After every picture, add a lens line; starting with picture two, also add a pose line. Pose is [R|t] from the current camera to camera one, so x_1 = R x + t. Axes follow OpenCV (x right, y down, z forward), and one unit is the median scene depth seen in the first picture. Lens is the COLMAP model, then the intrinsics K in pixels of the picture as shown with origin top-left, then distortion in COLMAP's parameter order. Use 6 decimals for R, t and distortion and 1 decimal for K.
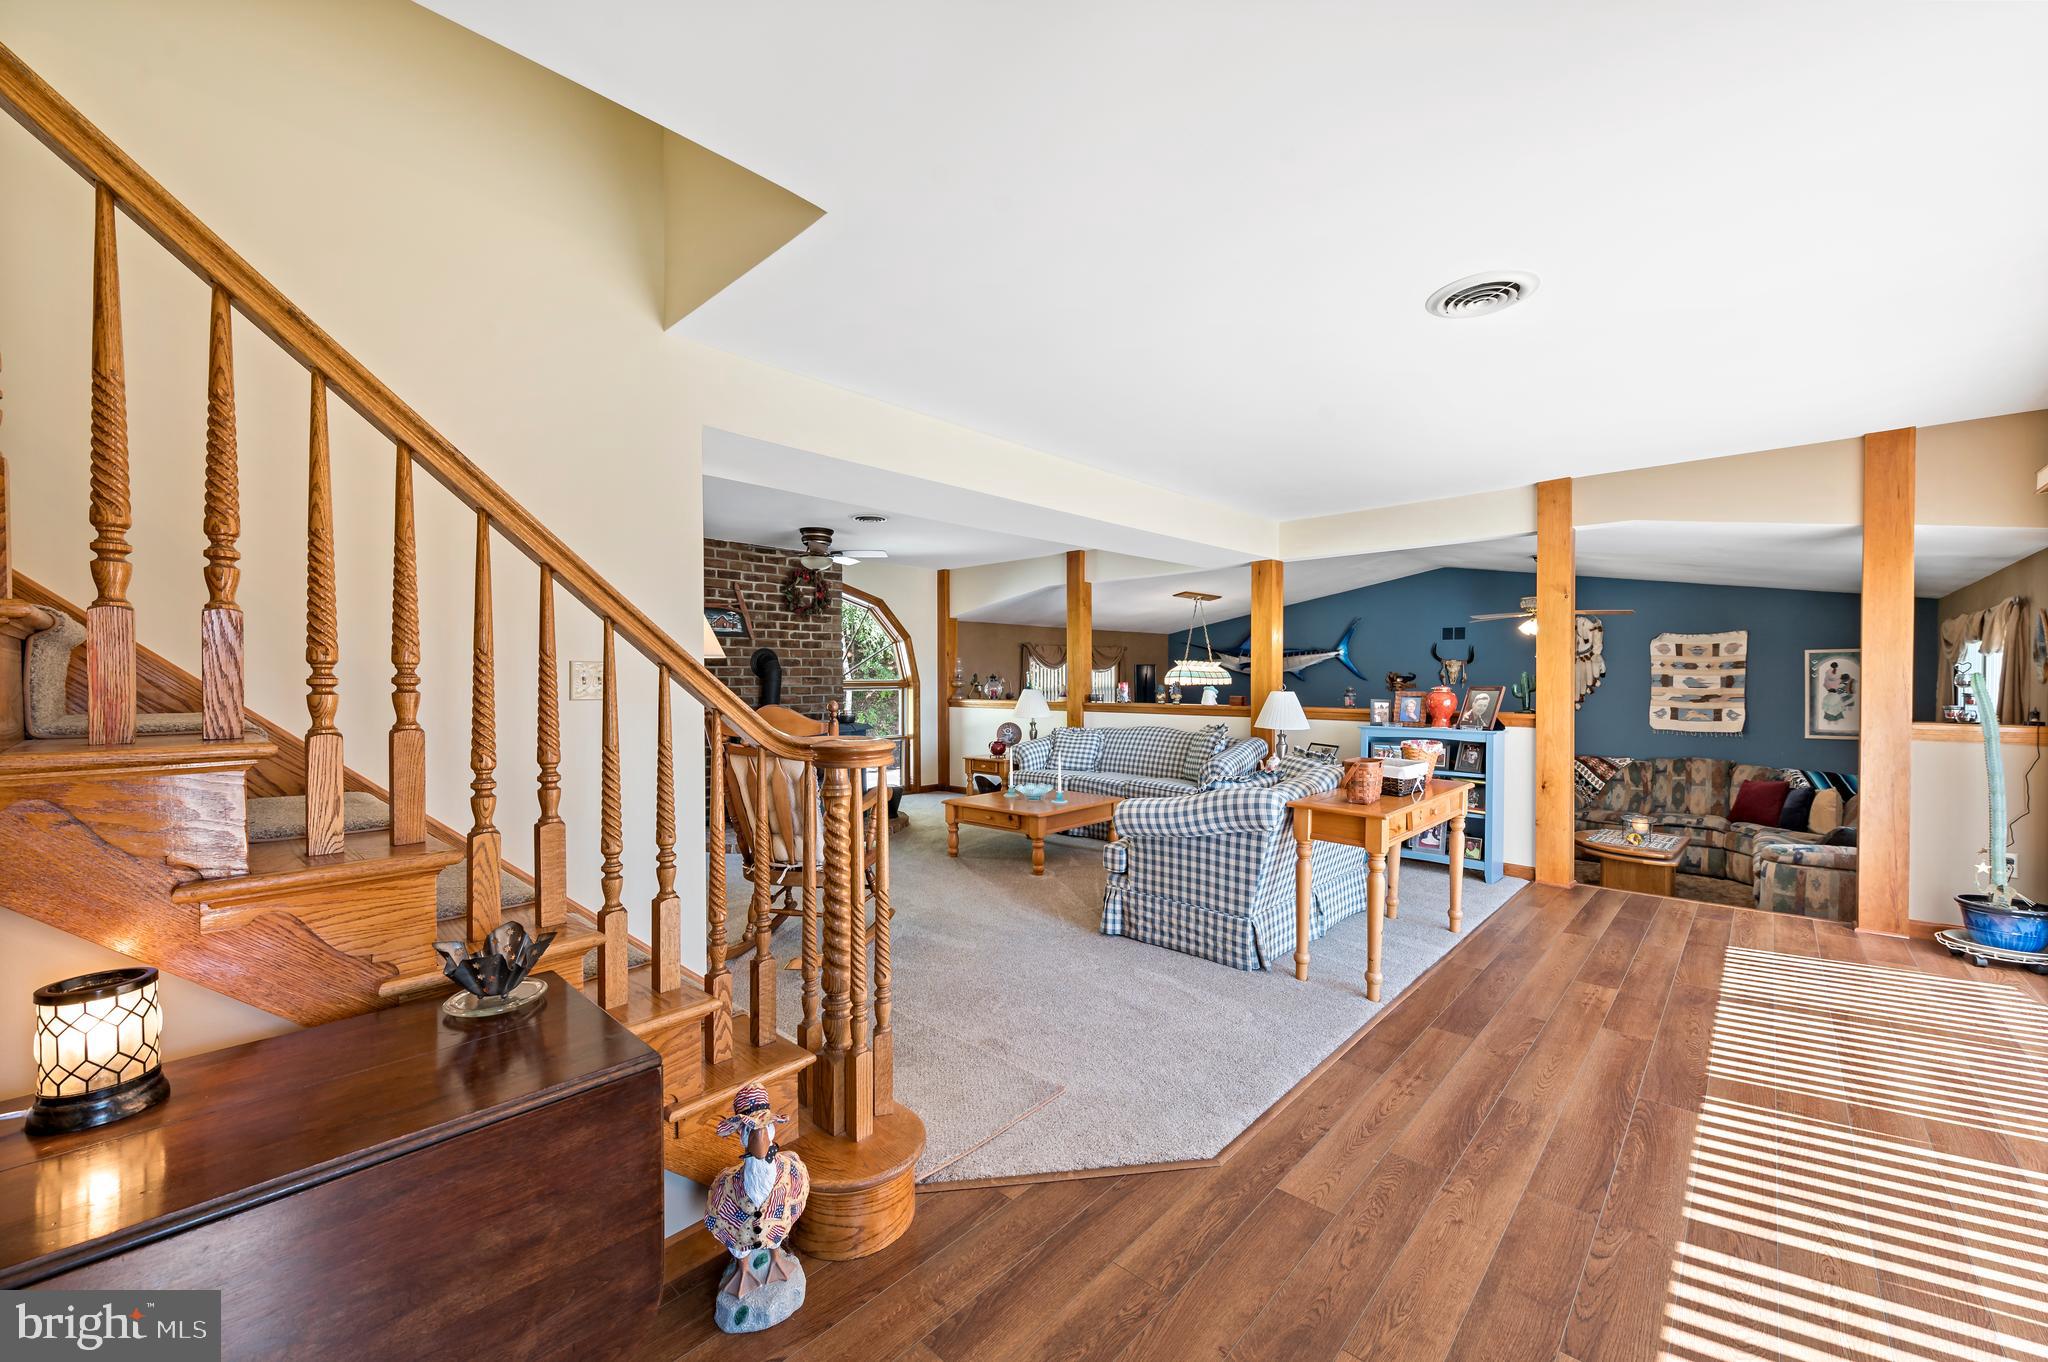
lens RADIAL K [[816.8, 0, 1022.0], [0, 816.8, 676.5], [0, 0, 1]] dist [-0.002852, -0.000690]
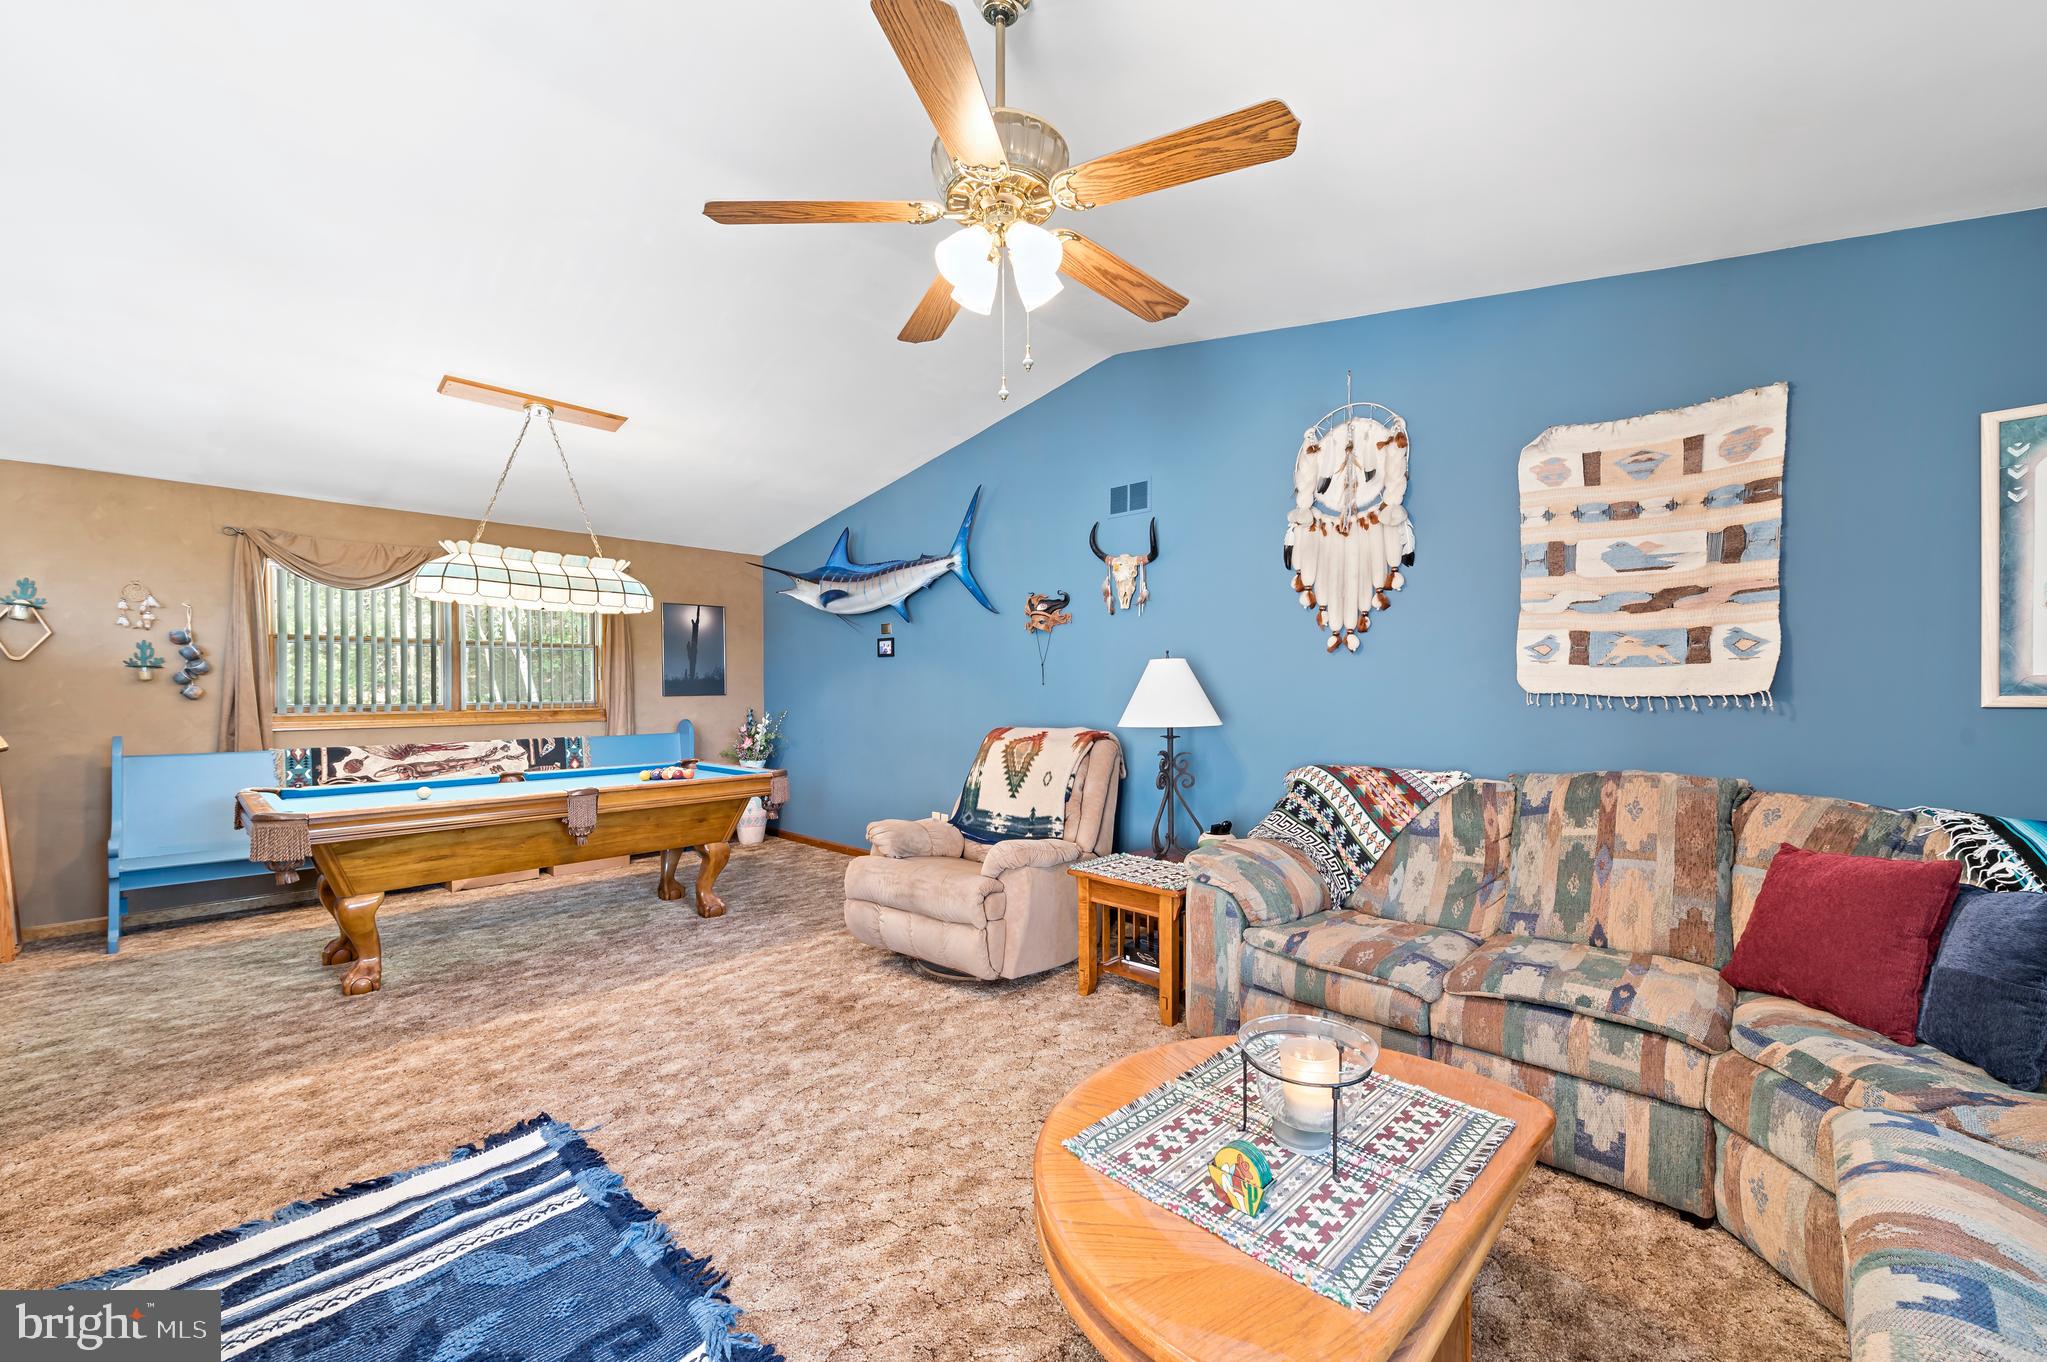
lens RADIAL K [[816.4, 0, 1025.5], [0, 816.4, 692.3], [0, 0, 1]] dist [-0.002852, -0.000690]
pose [[0.999971, 0.000710, -0.007597, 0.575530], [-0.000702, 0.999999, 0.001101, 0.066778], [0.007598, -0.001096, 0.999971, 0.657941]]
